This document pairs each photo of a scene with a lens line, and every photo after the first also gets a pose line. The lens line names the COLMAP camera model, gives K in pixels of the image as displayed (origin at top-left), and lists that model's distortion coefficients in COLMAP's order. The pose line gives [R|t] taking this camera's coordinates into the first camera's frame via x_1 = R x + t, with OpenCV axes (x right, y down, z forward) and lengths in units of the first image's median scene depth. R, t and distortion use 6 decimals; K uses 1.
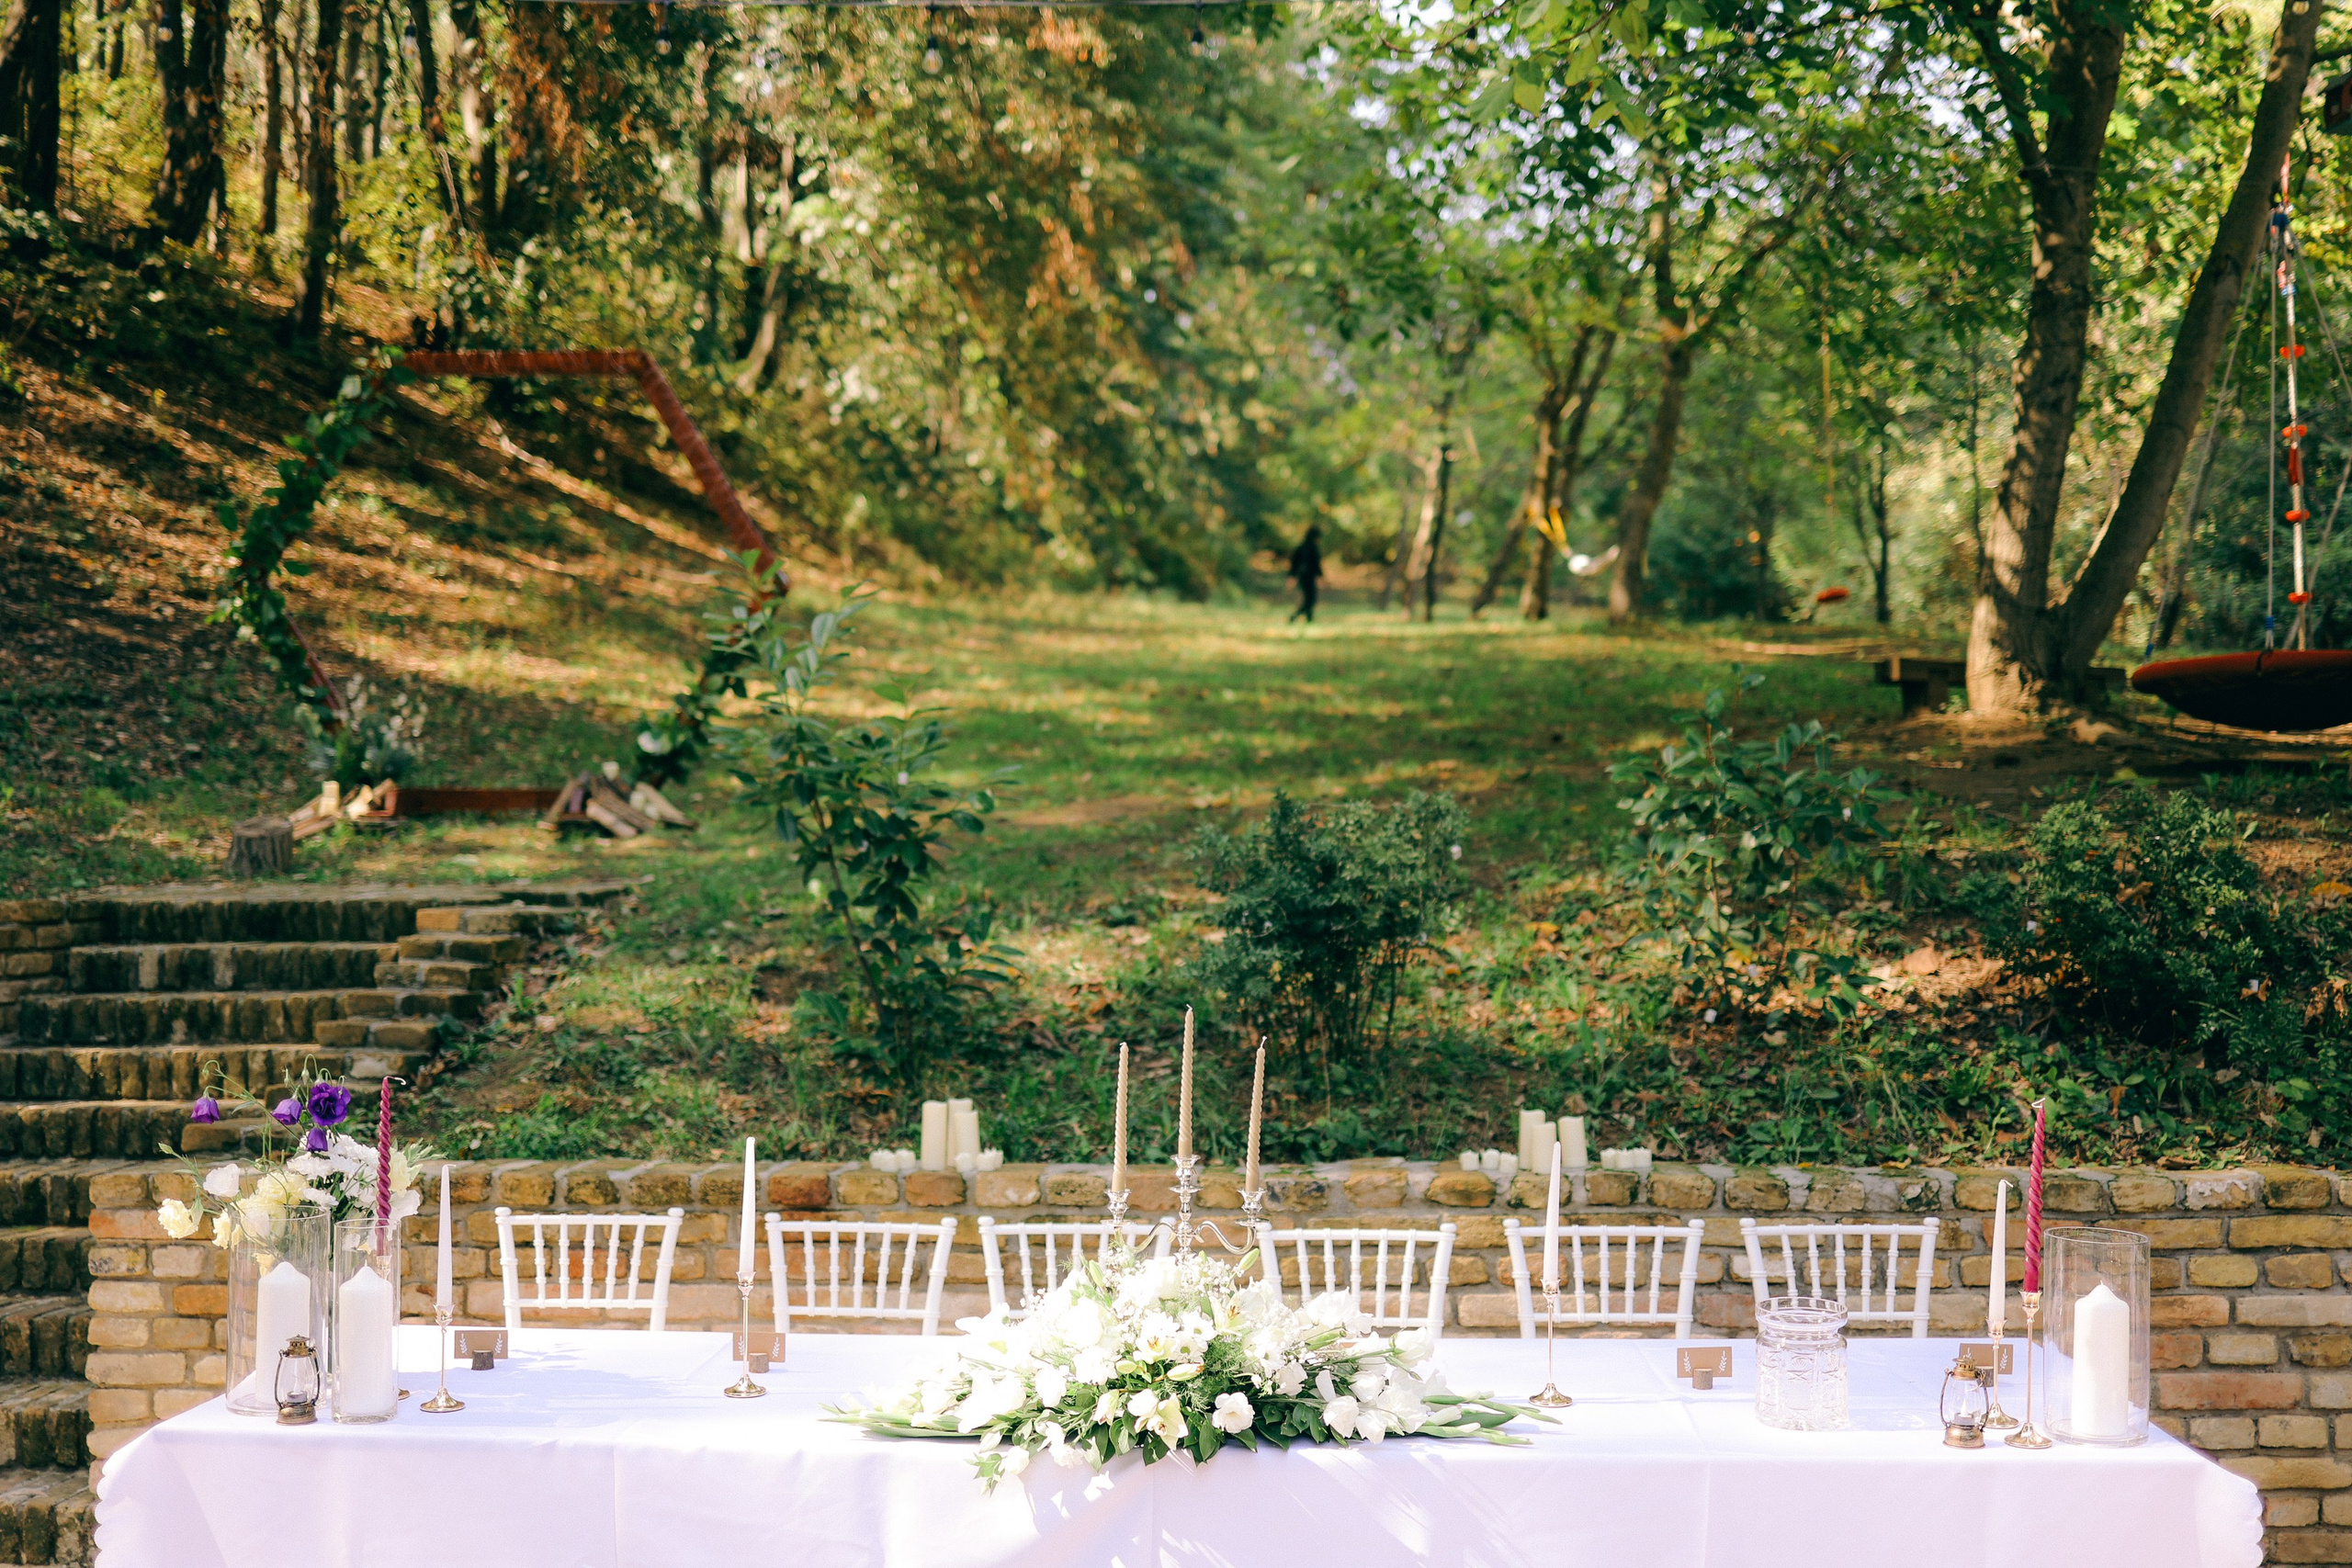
lens RADIAL K [[2311.7, 0, 1165.7], [0, 2311.7, 775.8], [0, 0, 1]] dist [-0.045762, 0.000000]
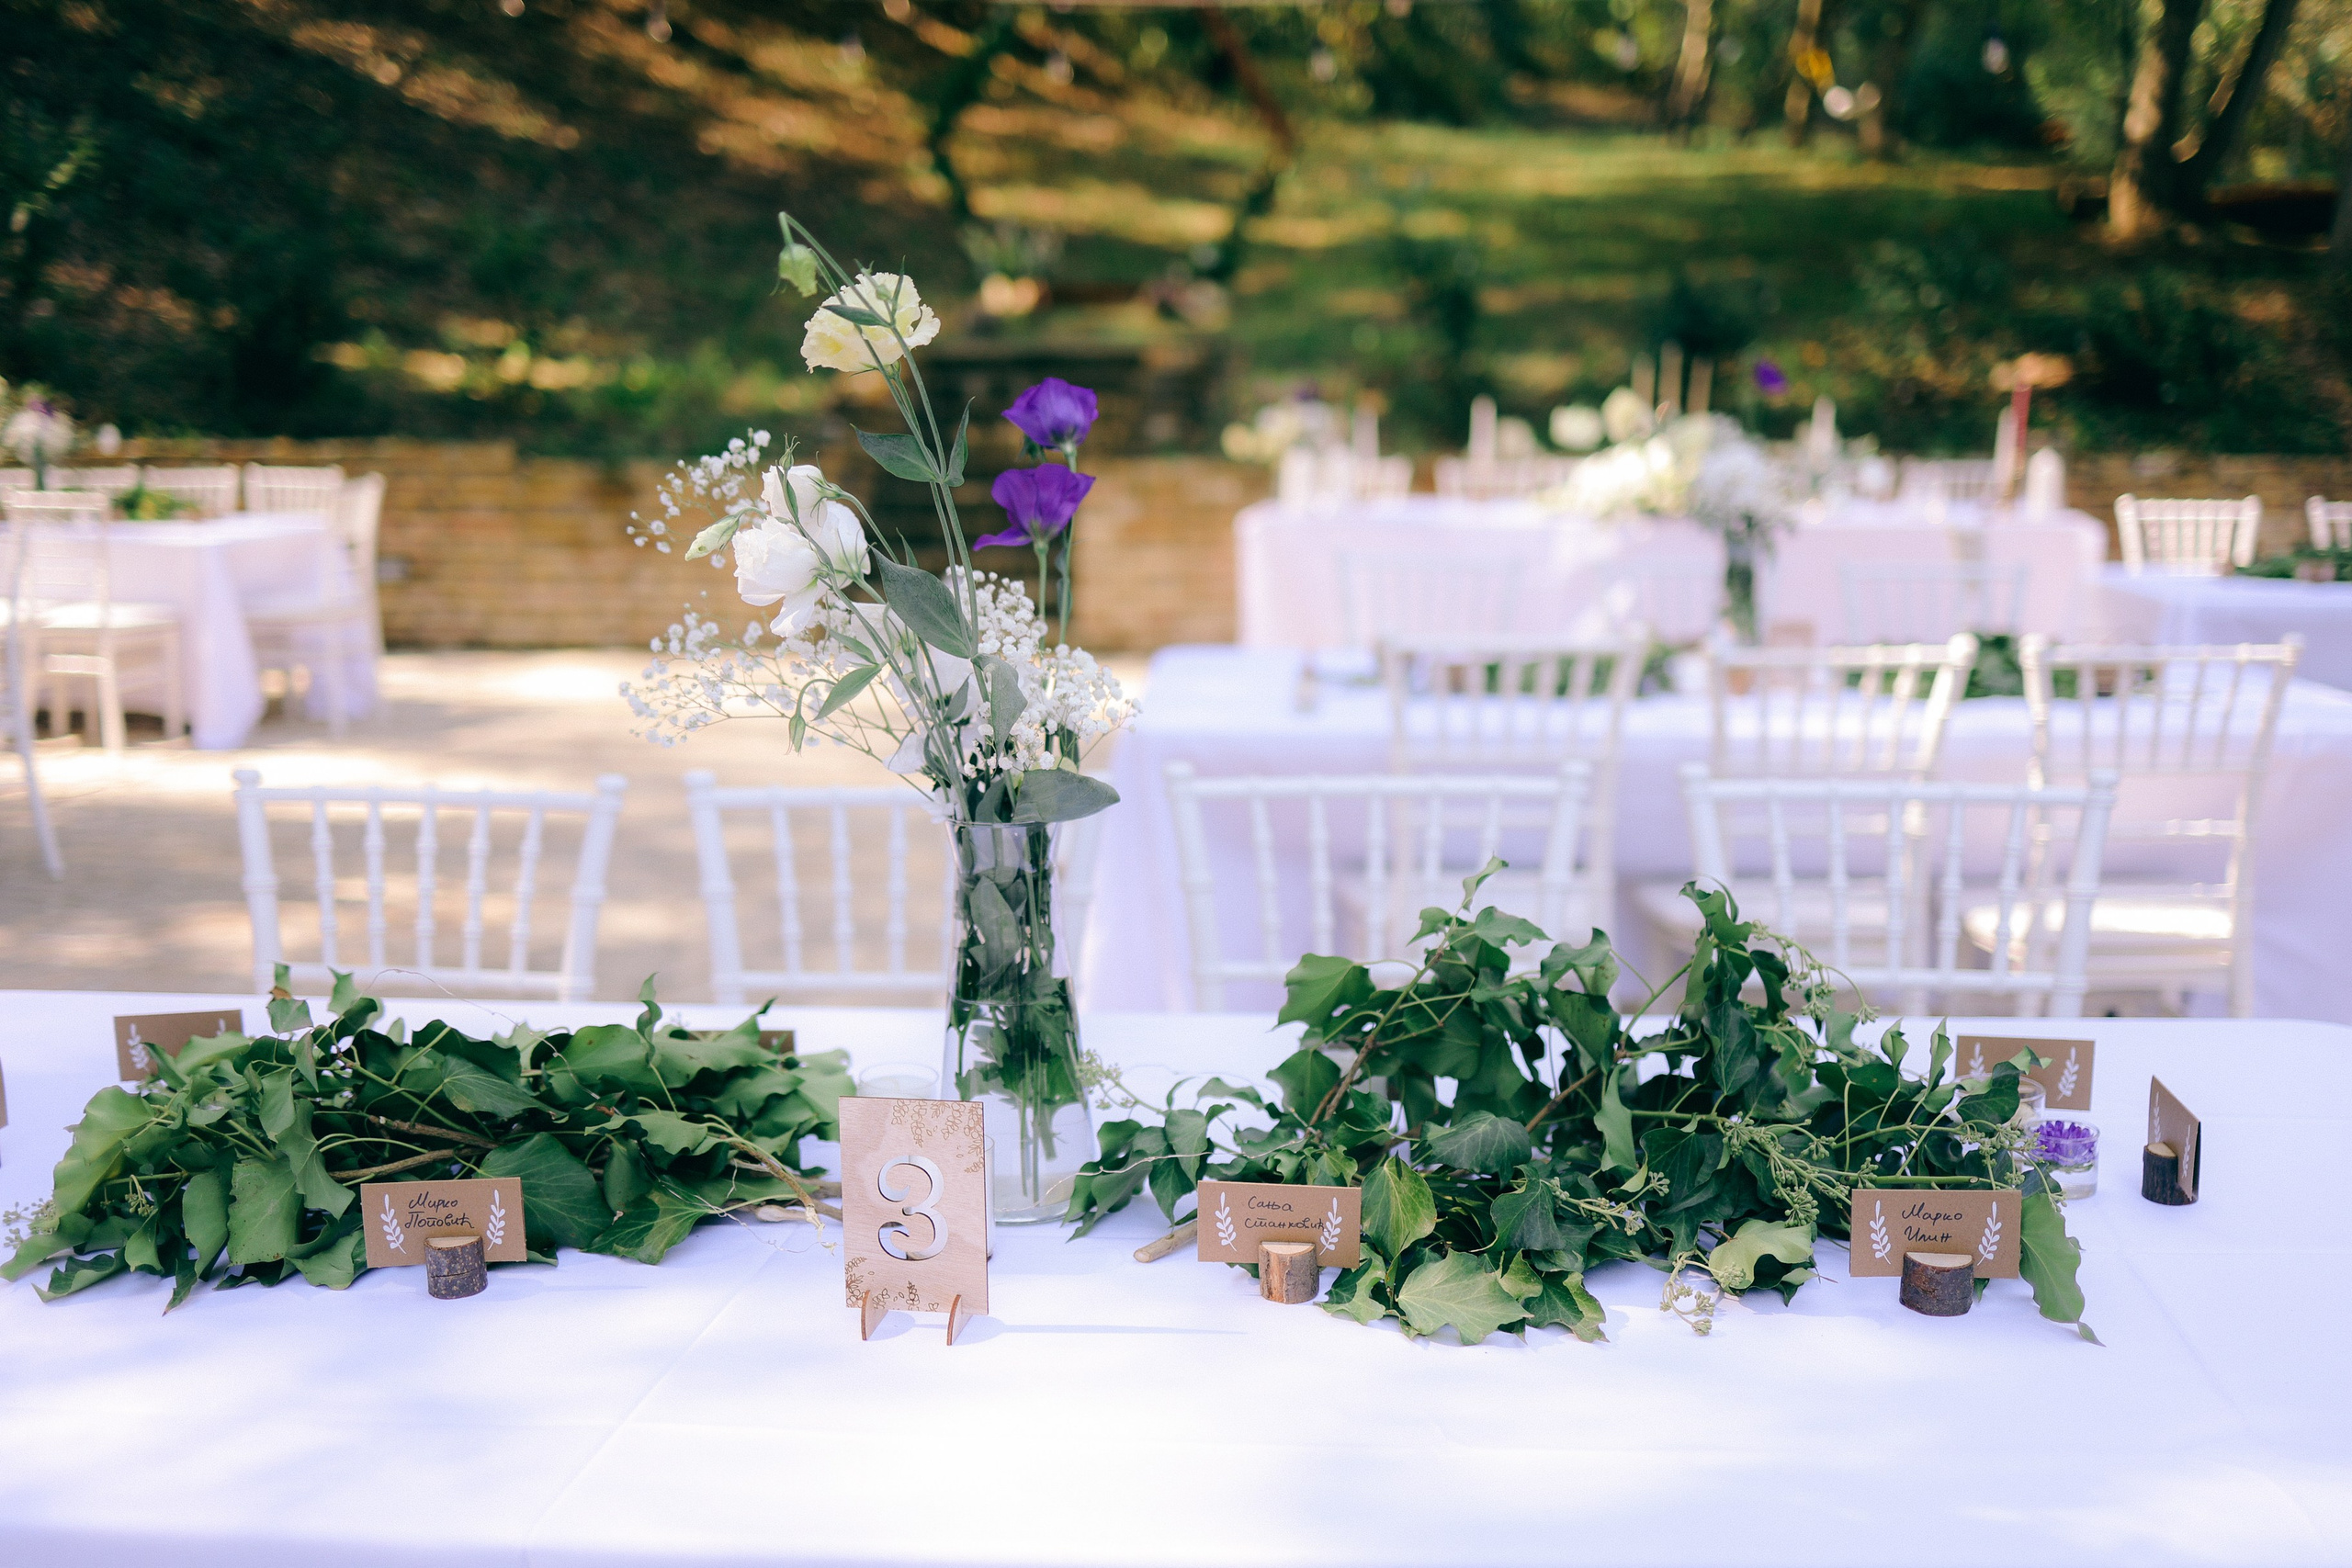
lens RADIAL K [[2311.7, 0, 1181.8], [0, 2311.7, 782.6], [0, 0, 1]] dist [-0.045762, 0.000000]
pose [[0.995876, 0.008708, -0.090305, -0.104810], [0.009574, 0.979738, 0.200054, 0.022447], [0.090217, -0.200093, 0.975614, -0.553931]]
